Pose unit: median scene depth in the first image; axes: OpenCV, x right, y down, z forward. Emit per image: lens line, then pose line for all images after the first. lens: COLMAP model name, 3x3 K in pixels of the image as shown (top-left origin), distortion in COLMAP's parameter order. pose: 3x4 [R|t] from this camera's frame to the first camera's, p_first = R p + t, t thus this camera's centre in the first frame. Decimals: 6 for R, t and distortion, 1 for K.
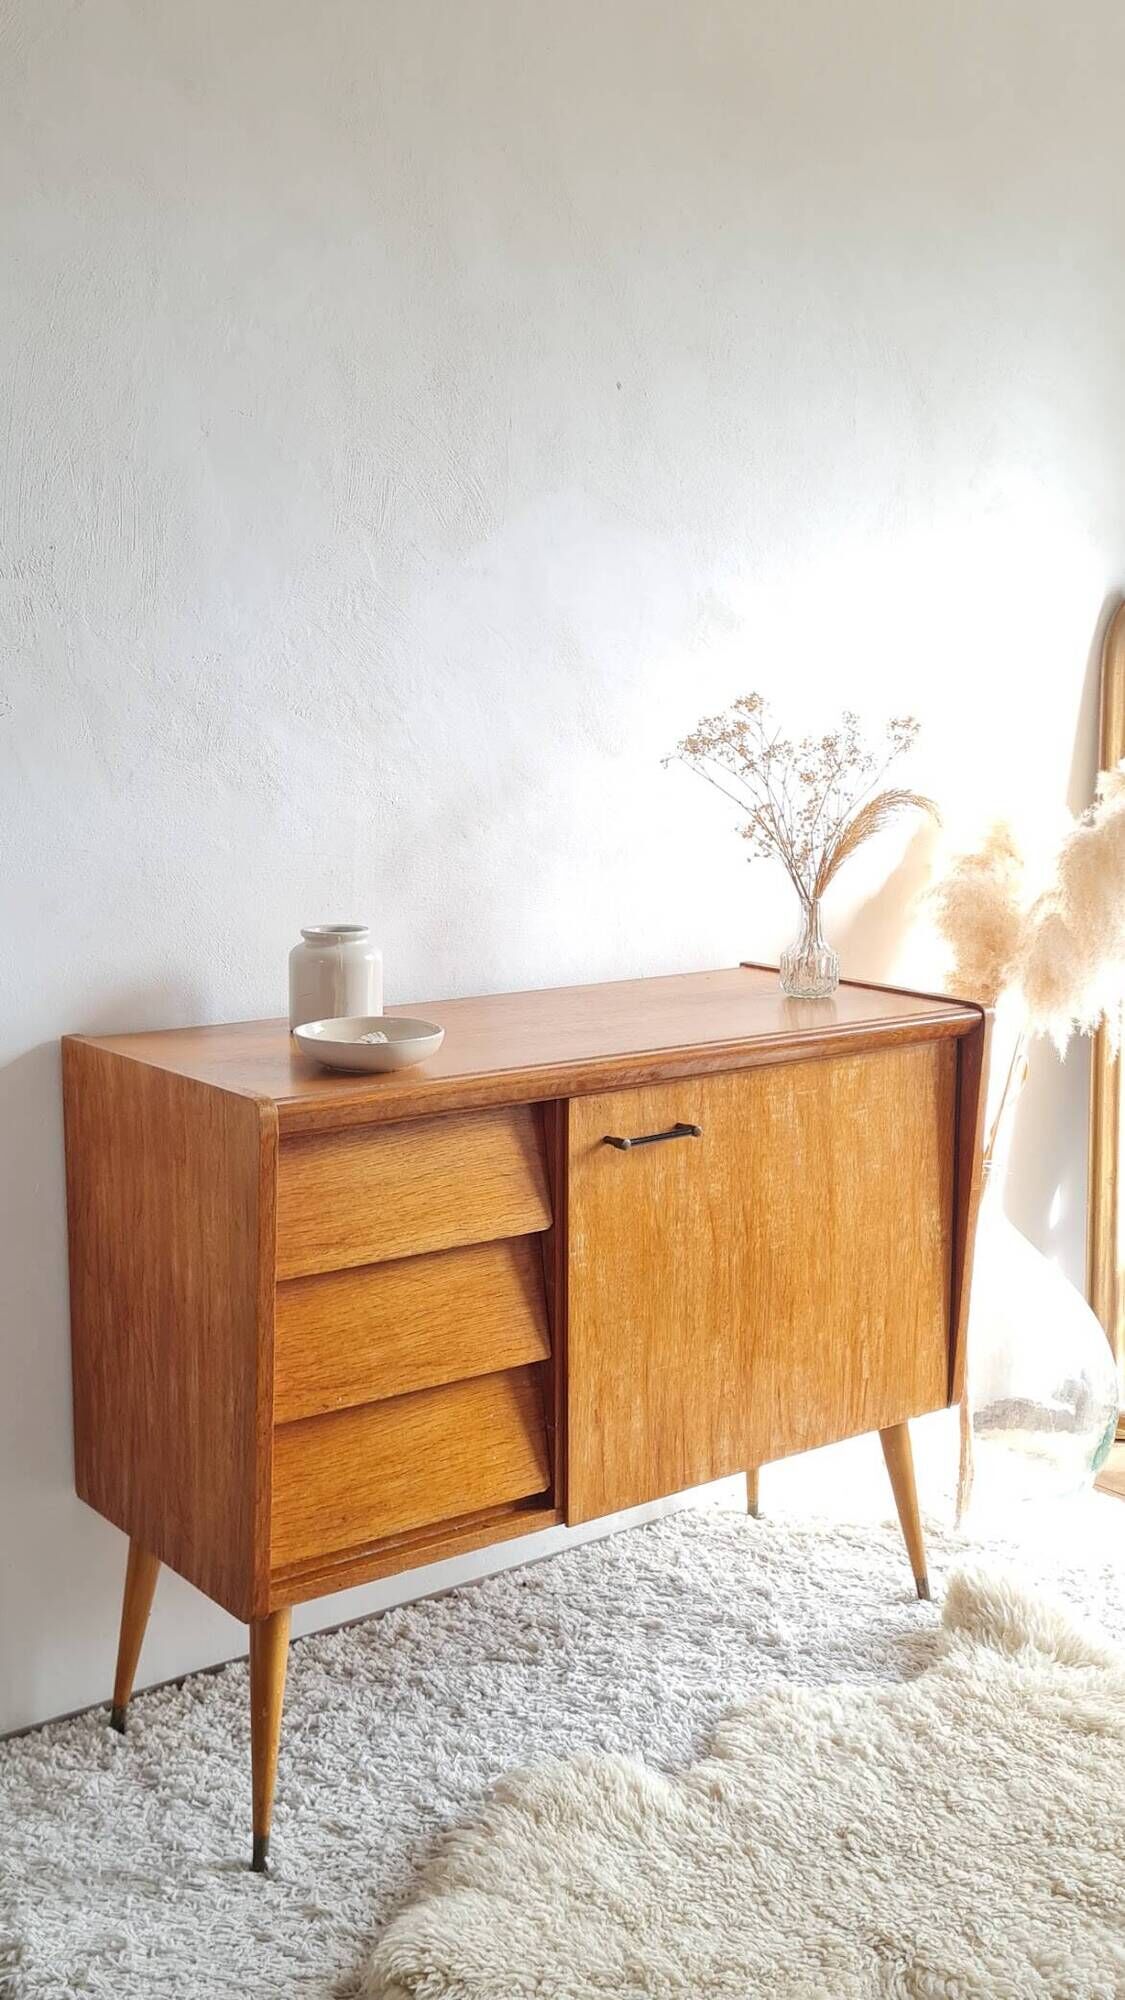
lens RADIAL K [[1997.9, 0, 554.2], [0, 1997.9, 989.7], [0, 0, 1]] dist [0.039914, -0.017637]
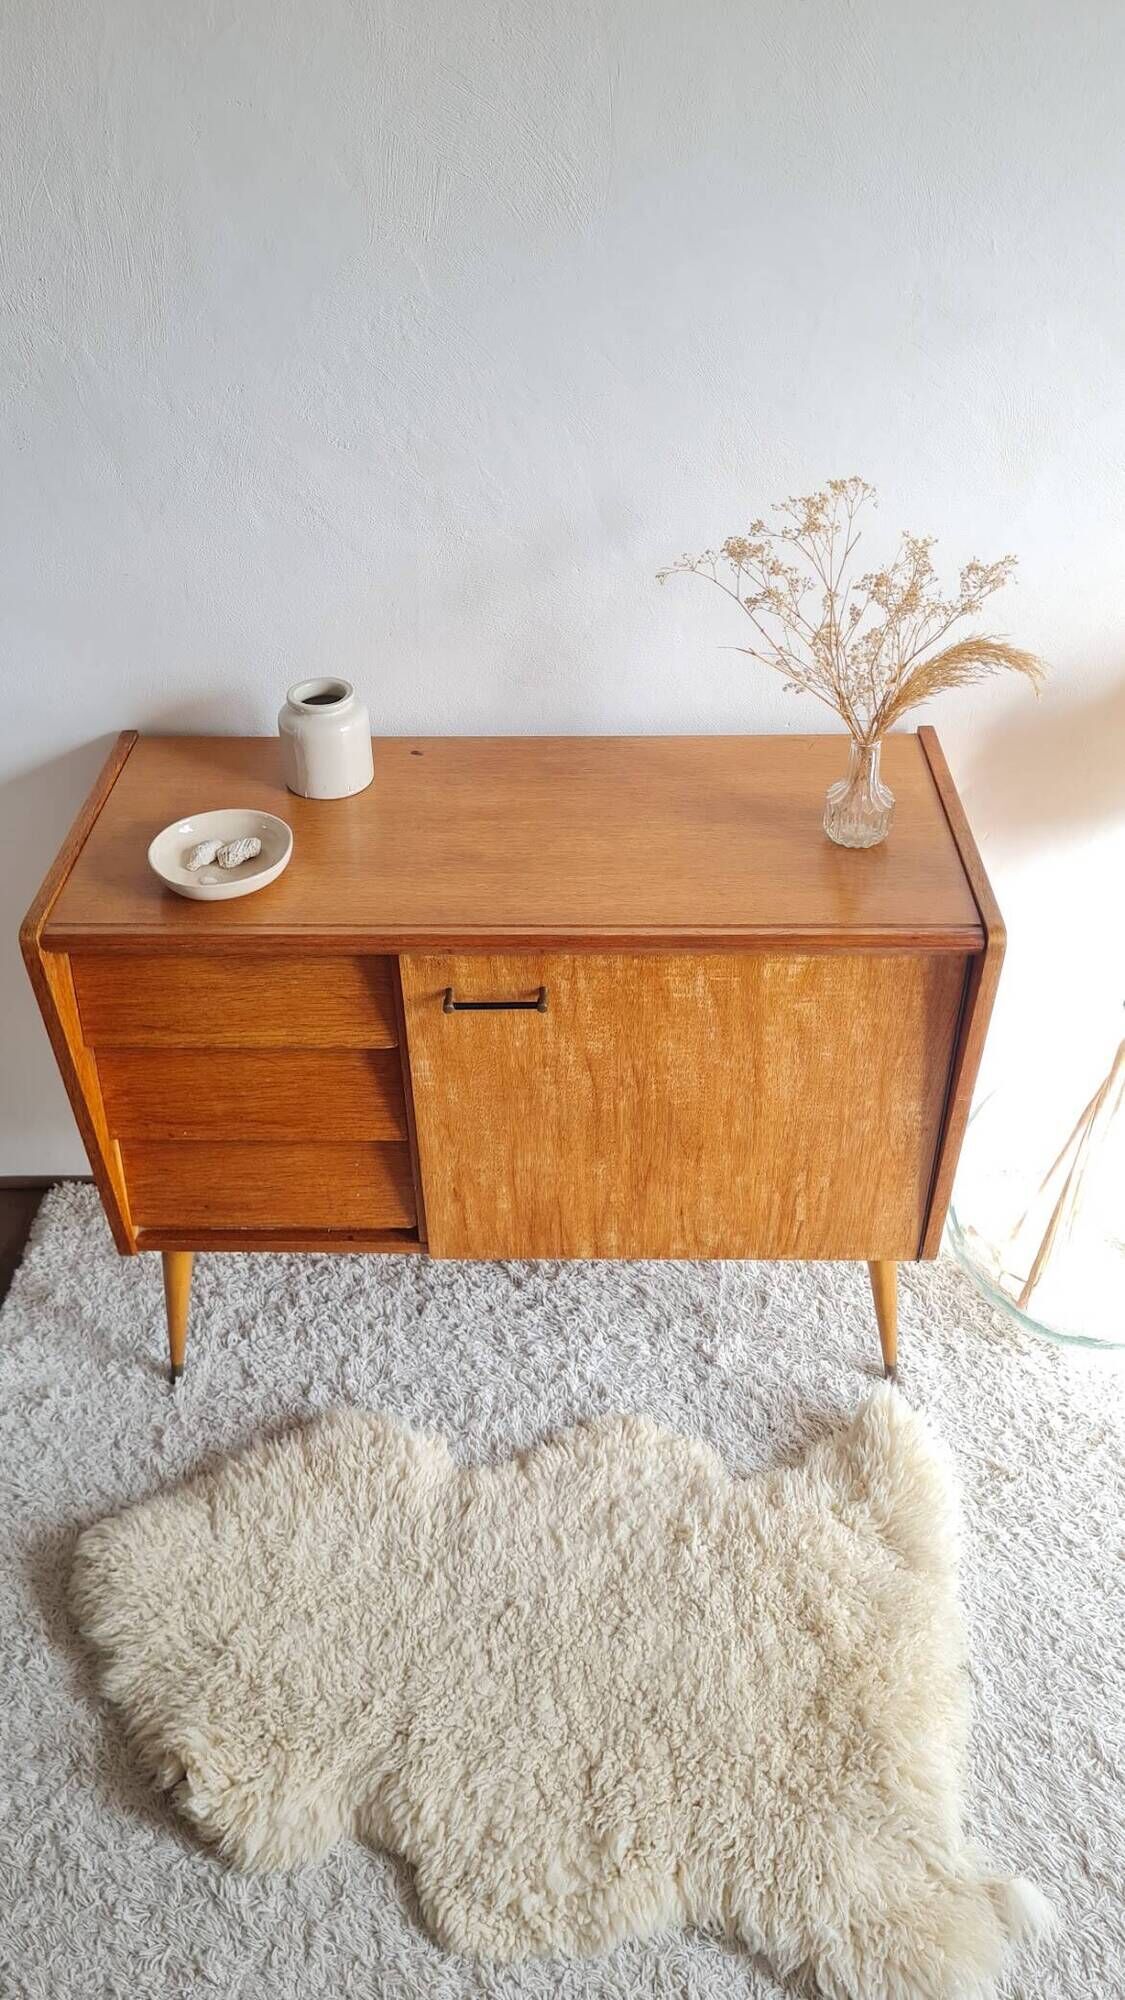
lens RADIAL K [[1527.2, 0, 554.0], [0, 1527.2, 981.0], [0, 0, 1]] dist [0.034484, -0.003295]
pose [[0.784861, 0.361692, -0.503161, 0.430466], [-0.072827, 0.860193, 0.504741, -0.305923], [0.615377, -0.359508, 0.701473, 0.466671]]
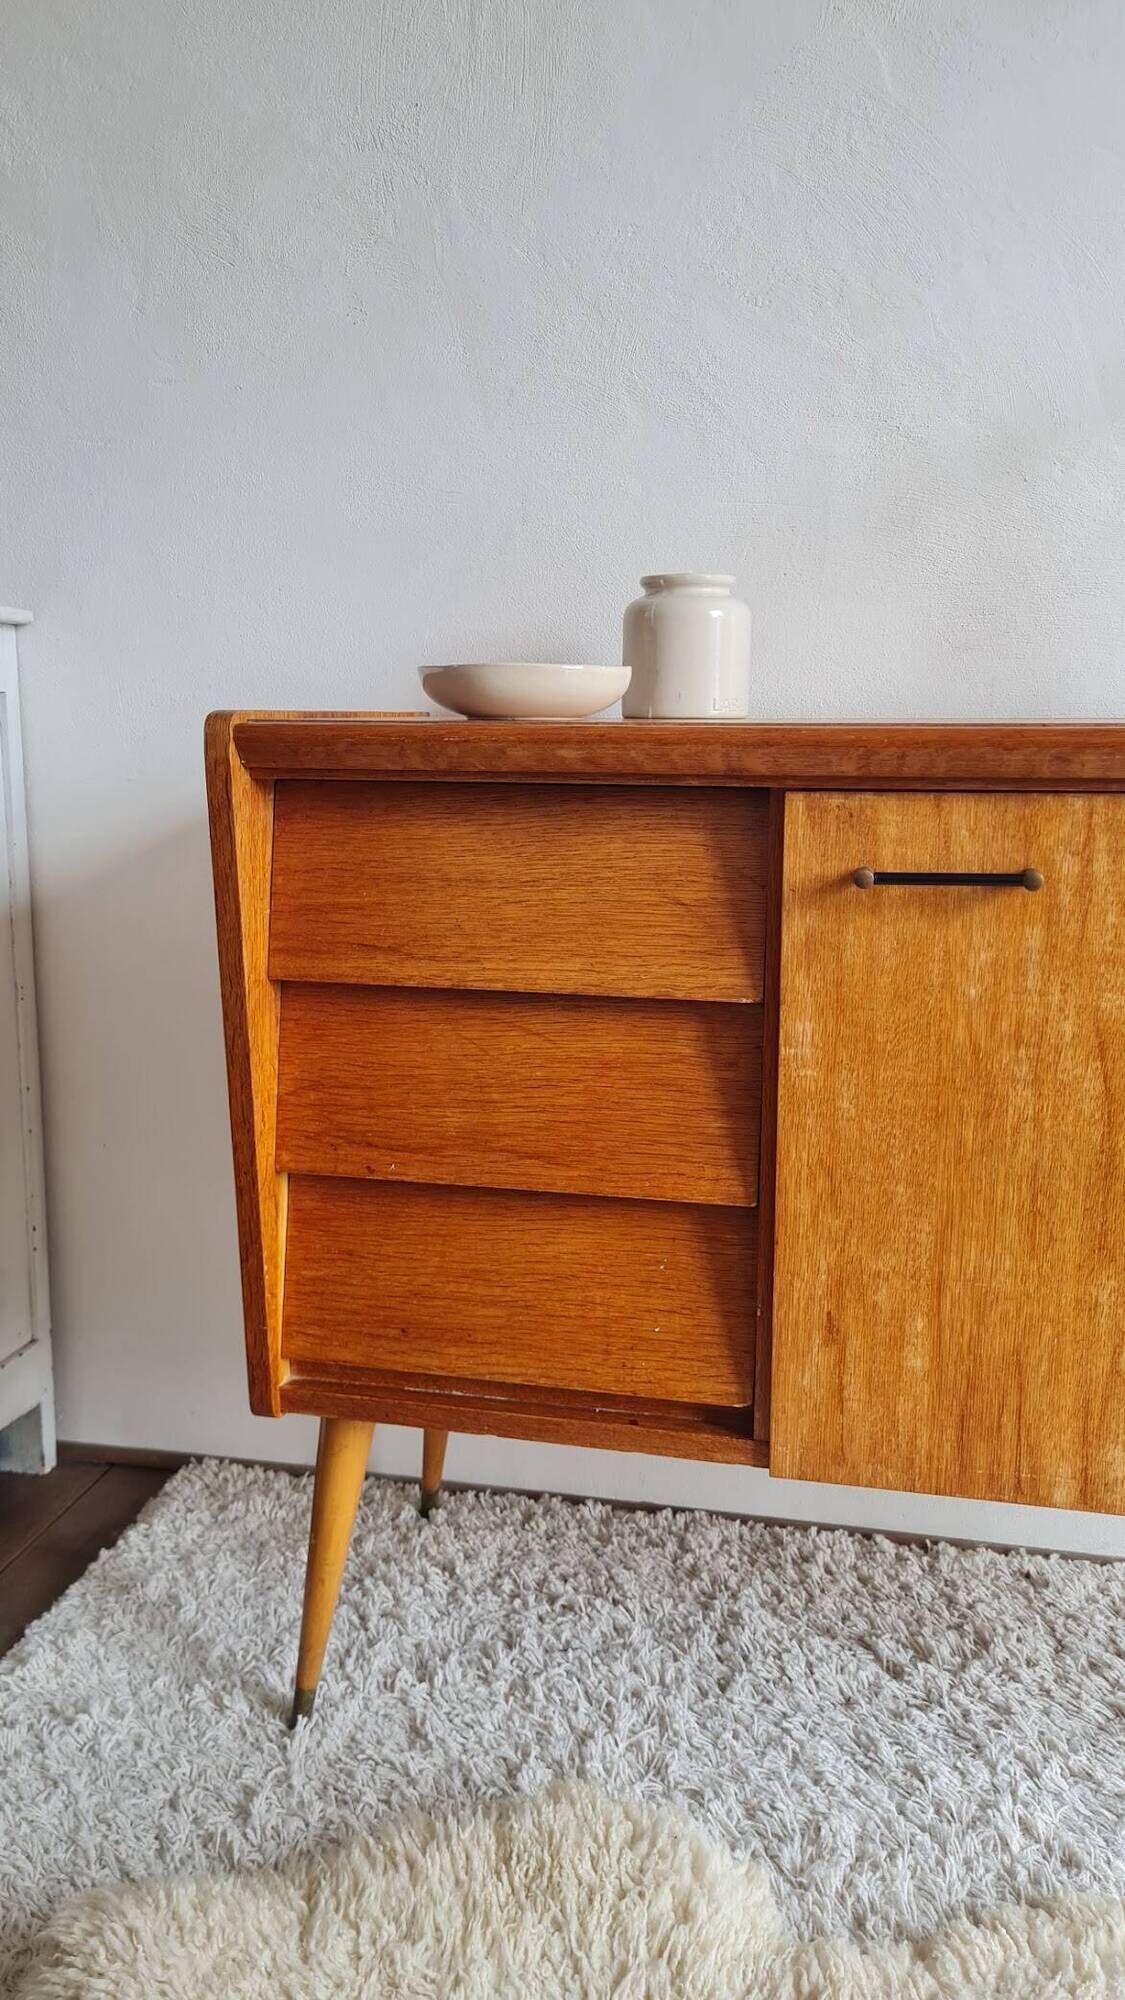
lens RADIAL K [[1538.9, 0, 557.8], [0, 1538.9, 1004.1], [0, 0, 1]] dist [0.046325, -0.044520]
pose [[0.644430, 0.141529, -0.751452, 0.303406], [-0.113355, 0.989546, 0.089160, 0.078557], [0.756215, 0.027723, 0.653736, 0.596097]]
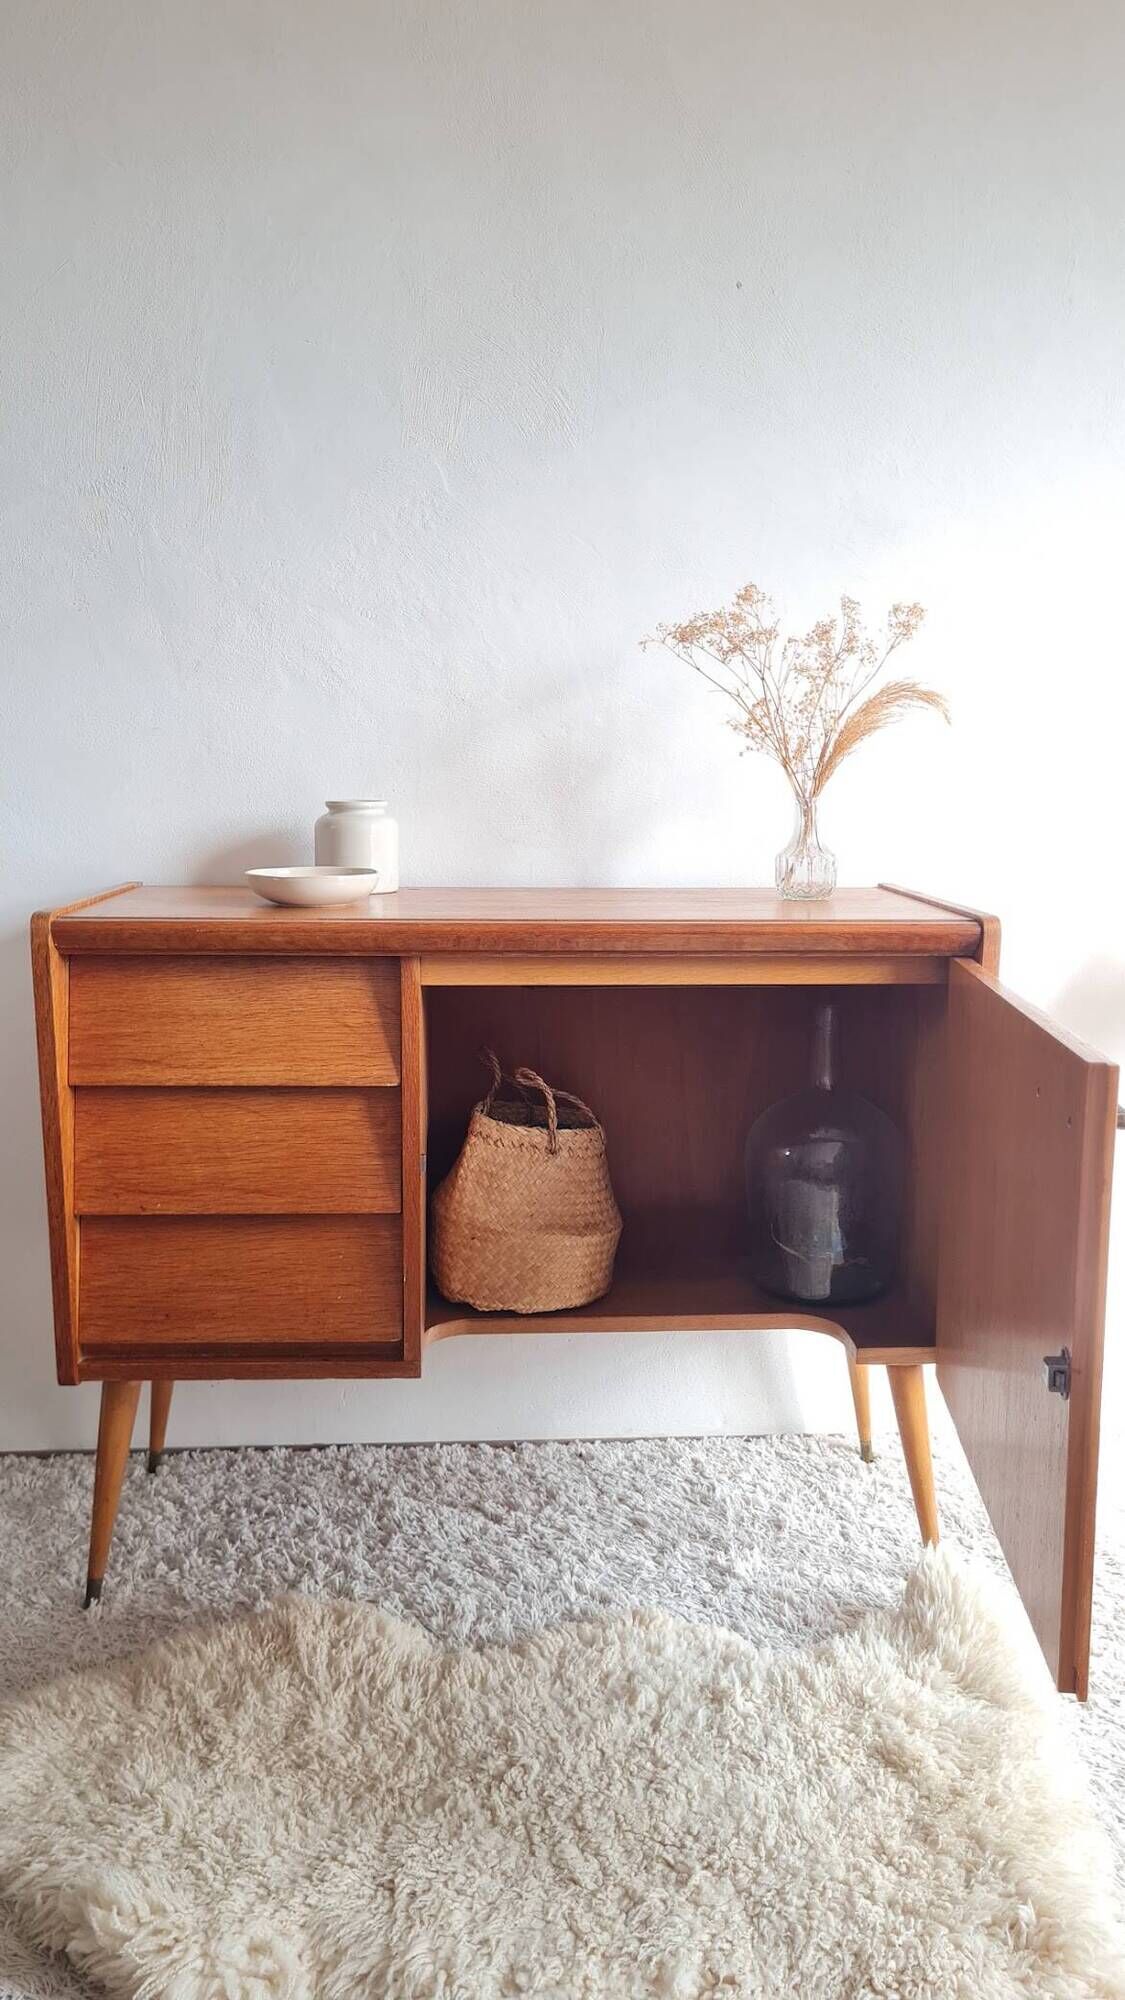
lens RADIAL K [[1538.9, 0, 560.5], [0, 1538.9, 987.7], [0, 0, 1]] dist [0.033818, -0.000161]
pose [[0.827953, 0.084121, -0.554453, 0.470743], [-0.087911, 0.995931, 0.019827, 0.043646], [0.553865, 0.032326, 0.831979, 0.364504]]
